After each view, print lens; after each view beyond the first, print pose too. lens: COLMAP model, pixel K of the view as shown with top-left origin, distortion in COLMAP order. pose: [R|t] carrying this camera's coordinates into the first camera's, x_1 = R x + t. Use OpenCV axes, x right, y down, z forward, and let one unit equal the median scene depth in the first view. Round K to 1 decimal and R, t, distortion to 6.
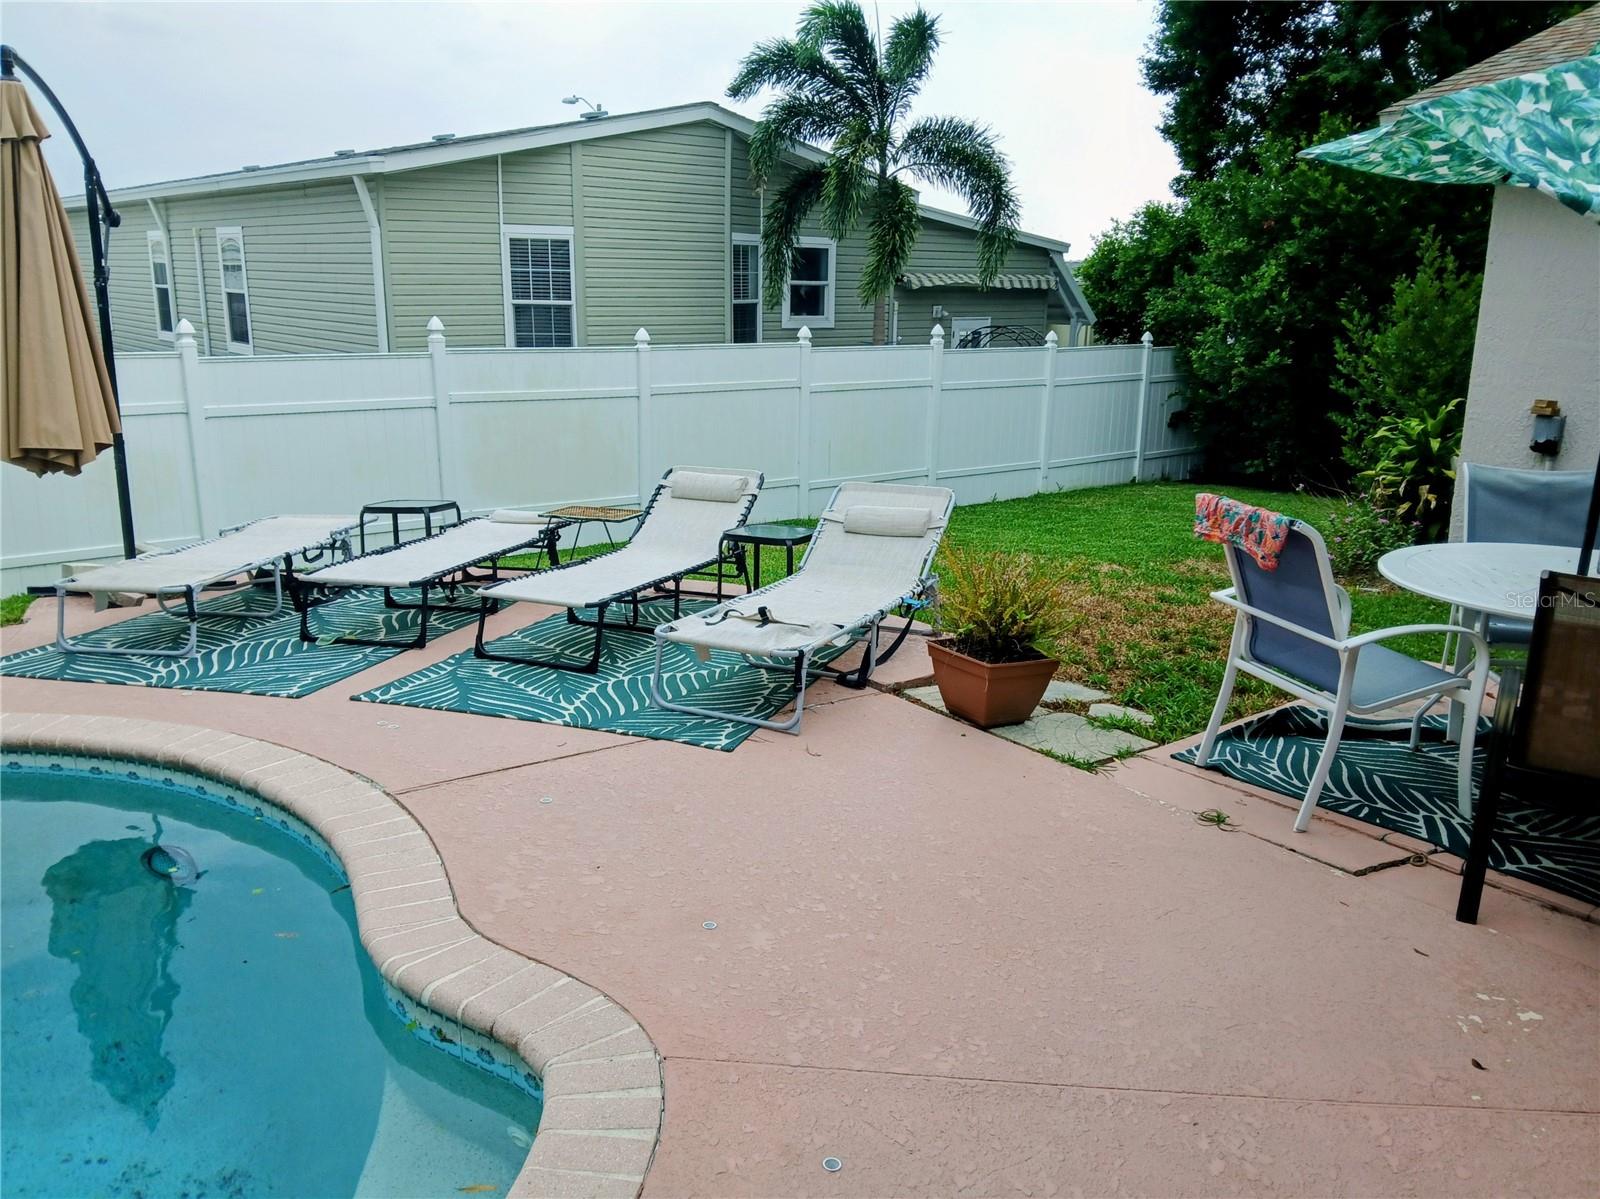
lens RADIAL K [[1261.3, 0, 806.2], [0, 1261.3, 620.6], [0, 0, 1]] dist [-0.000440, -0.015834]
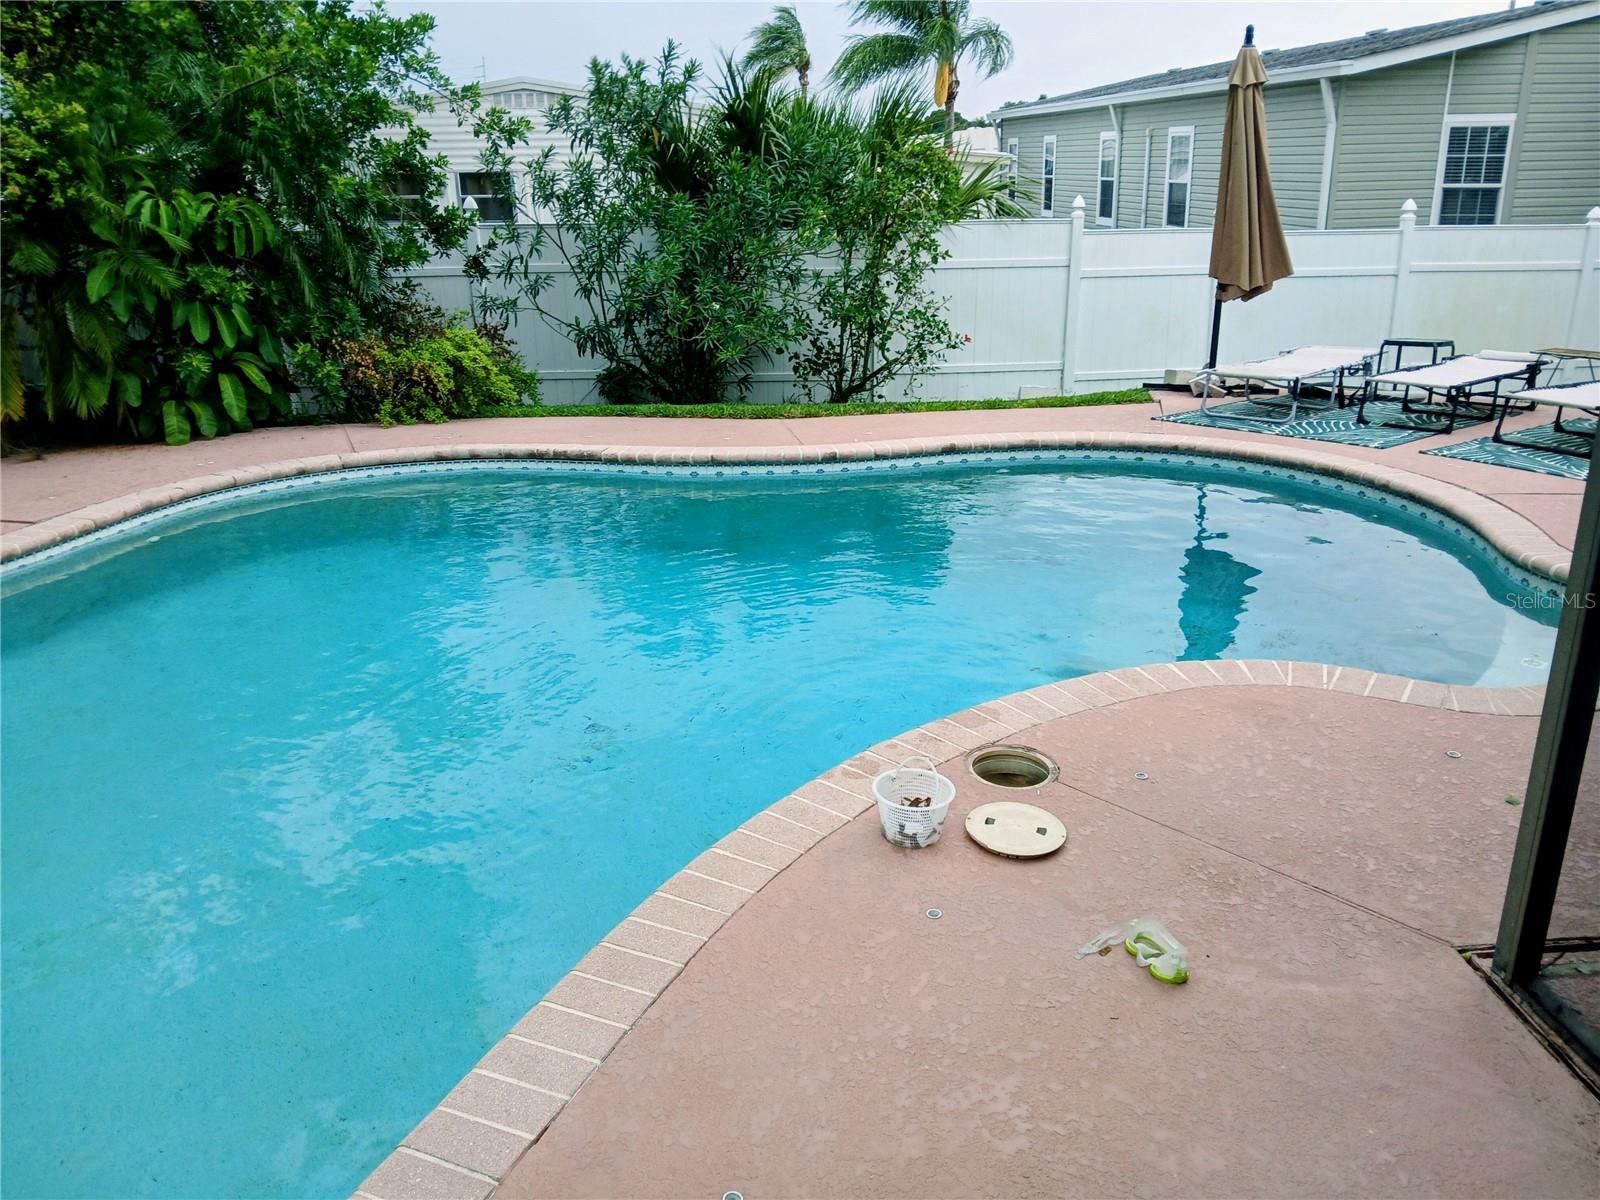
lens RADIAL K [[1261.3, 0, 806.2], [0, 1261.3, 621.1], [0, 0, 1]] dist [-0.000440, -0.015834]
pose [[0.829421, 0.159824, -0.535273, -0.044762], [-0.115160, 0.986537, 0.116120, 0.060726], [0.546625, -0.034670, 0.836659, -0.244046]]
